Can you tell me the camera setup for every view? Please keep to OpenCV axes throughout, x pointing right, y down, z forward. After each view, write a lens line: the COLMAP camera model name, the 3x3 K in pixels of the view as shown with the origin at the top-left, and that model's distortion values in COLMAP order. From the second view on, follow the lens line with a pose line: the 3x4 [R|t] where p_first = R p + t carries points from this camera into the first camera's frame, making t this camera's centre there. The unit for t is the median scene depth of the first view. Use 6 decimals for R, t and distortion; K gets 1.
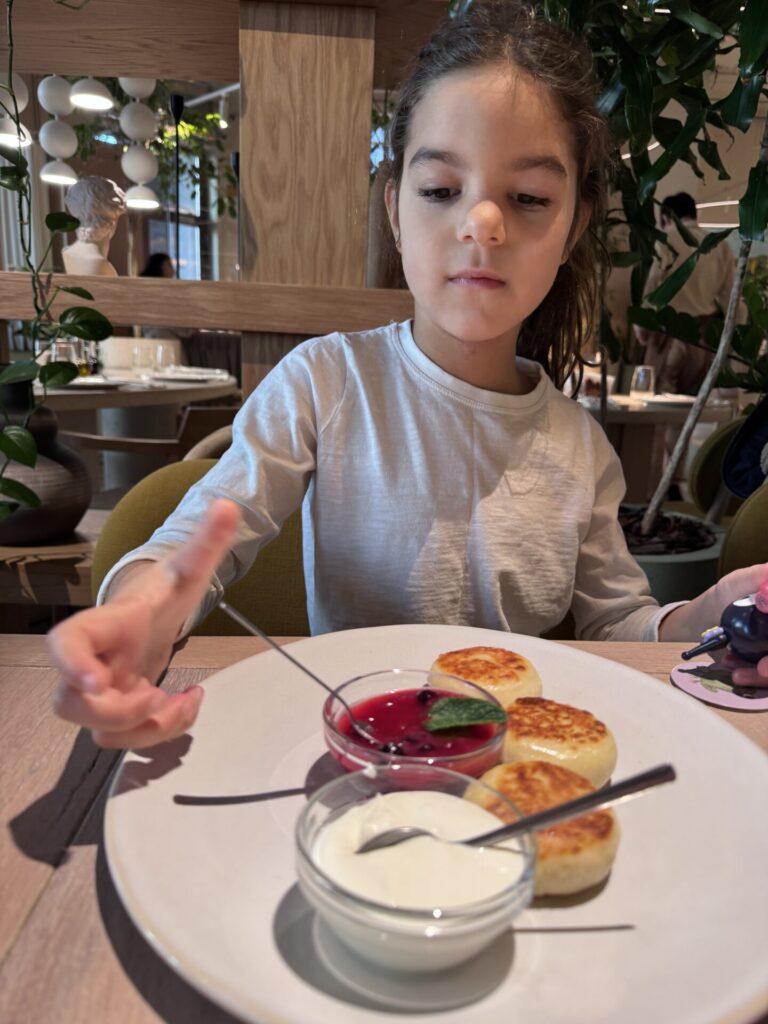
lens RADIAL K [[722.9, 0, 383.0], [0, 722.9, 510.1], [0, 0, 1]] dist [0.005093, -0.006586]
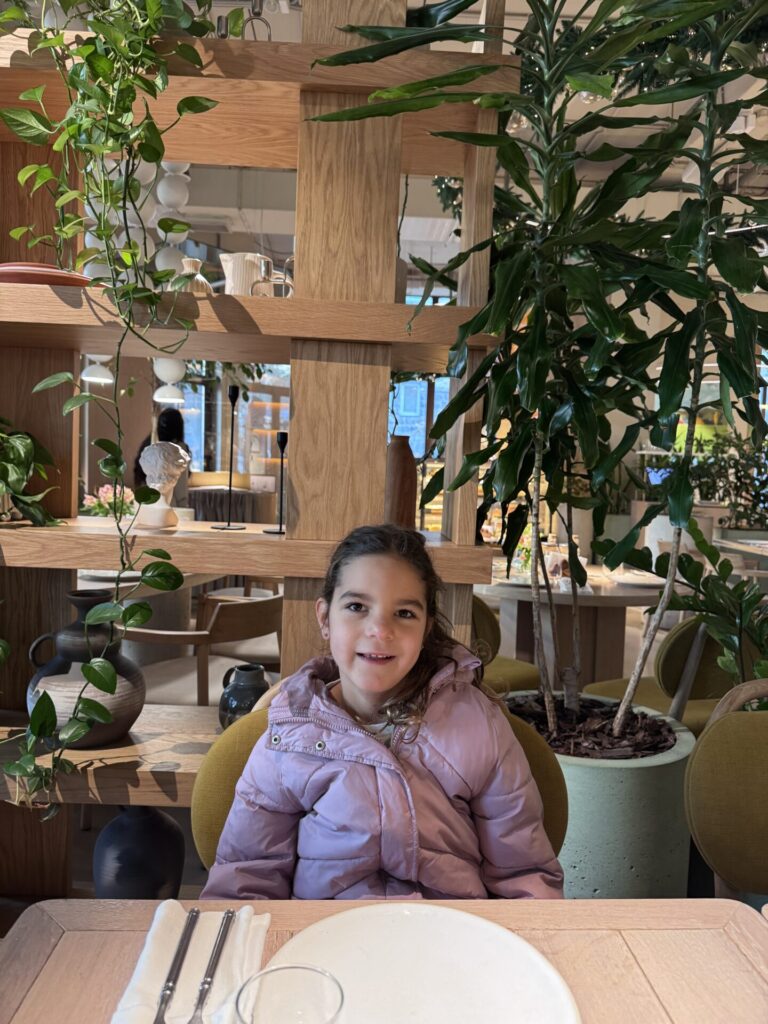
lens RADIAL K [[722.9, 0, 385.5], [0, 722.9, 513.9], [0, 0, 1]] dist [0.005093, -0.006586]
pose [[0.999799, -0.001802, 0.019957, -0.042603], [0.005031, 0.986621, -0.162953, -0.140412], [-0.019396, 0.163021, 0.986432, -0.237464]]
